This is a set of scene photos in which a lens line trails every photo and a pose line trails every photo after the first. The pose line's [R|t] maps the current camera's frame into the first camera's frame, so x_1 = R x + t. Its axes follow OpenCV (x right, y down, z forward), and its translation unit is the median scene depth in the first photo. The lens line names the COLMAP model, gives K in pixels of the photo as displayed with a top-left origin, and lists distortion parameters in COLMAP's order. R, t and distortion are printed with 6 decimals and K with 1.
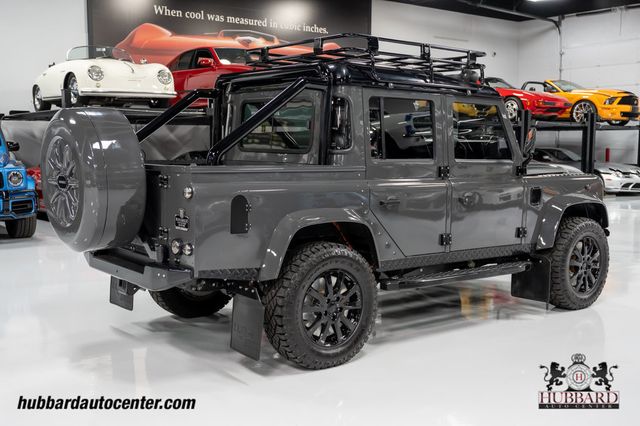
lens RADIAL K [[727.0, 0, 313.9], [0, 727.0, 215.2], [0, 0, 1]] dist [0.004339, 0.000000]
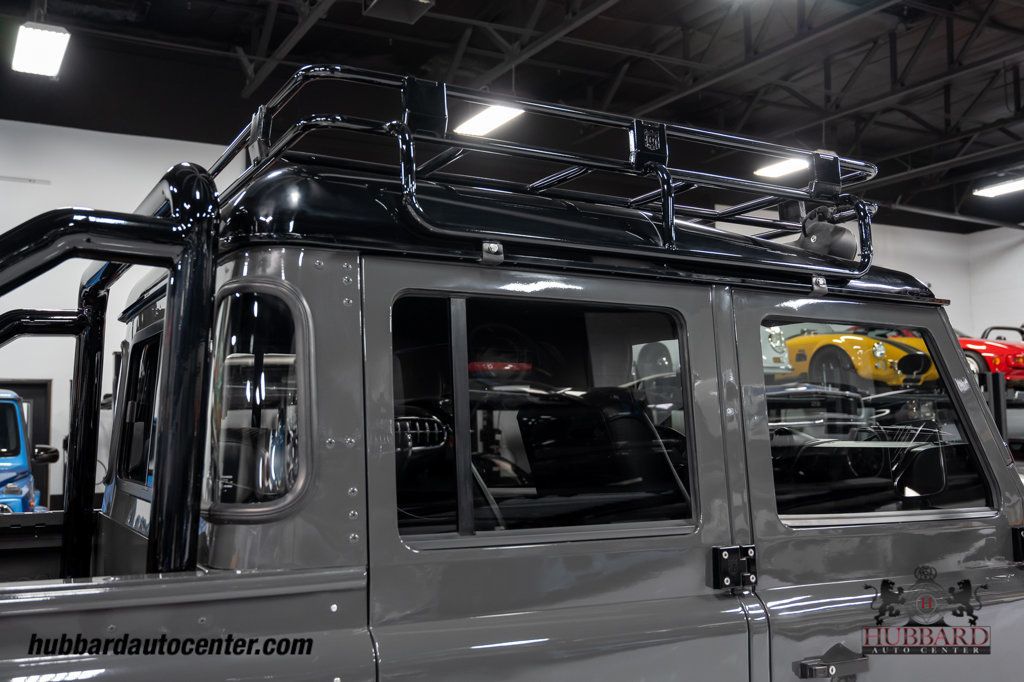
lens RADIAL K [[1006.9, 0, 509.1], [0, 1006.9, 343.4], [0, 0, 1]] dist [0.006765, 0.000000]
pose [[0.986659, -0.032053, -0.159615, 0.090754], [0.001543, 0.982224, -0.187706, -0.040722], [0.162795, 0.184955, 0.969169, 0.348125]]
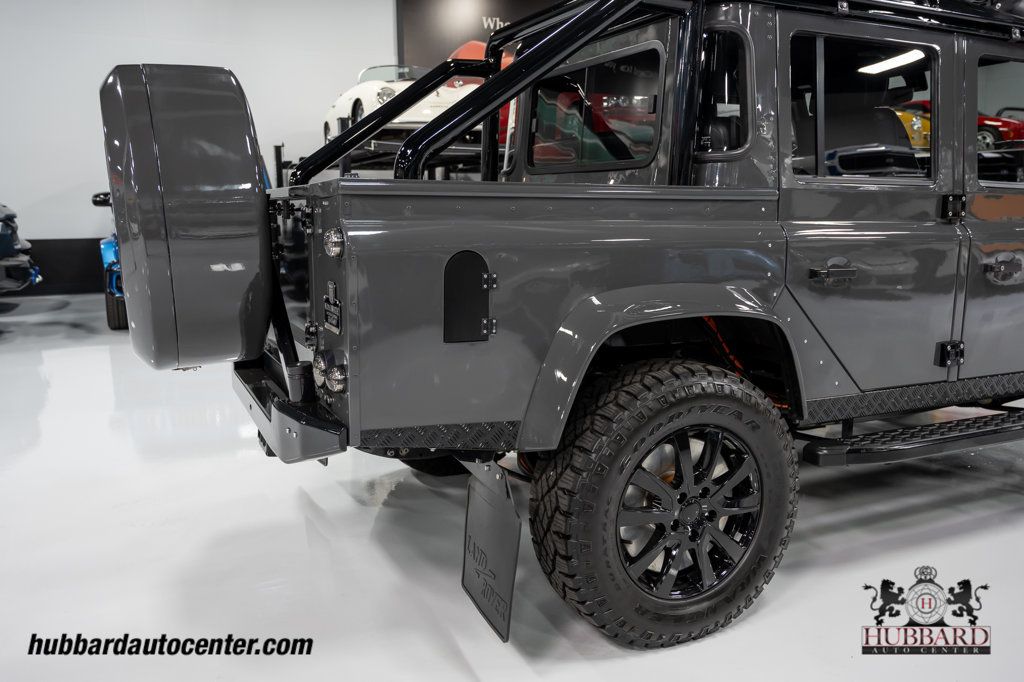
lens RADIAL K [[829.7, 0, 511.7], [0, 829.7, 339.3], [0, 0, 1]] dist [-0.015194, 0.018931]
pose [[0.976179, 0.023712, -0.215668, 0.012221], [-0.011126, 0.998173, 0.059384, -0.002433], [0.216682, -0.055570, 0.974659, 0.243625]]
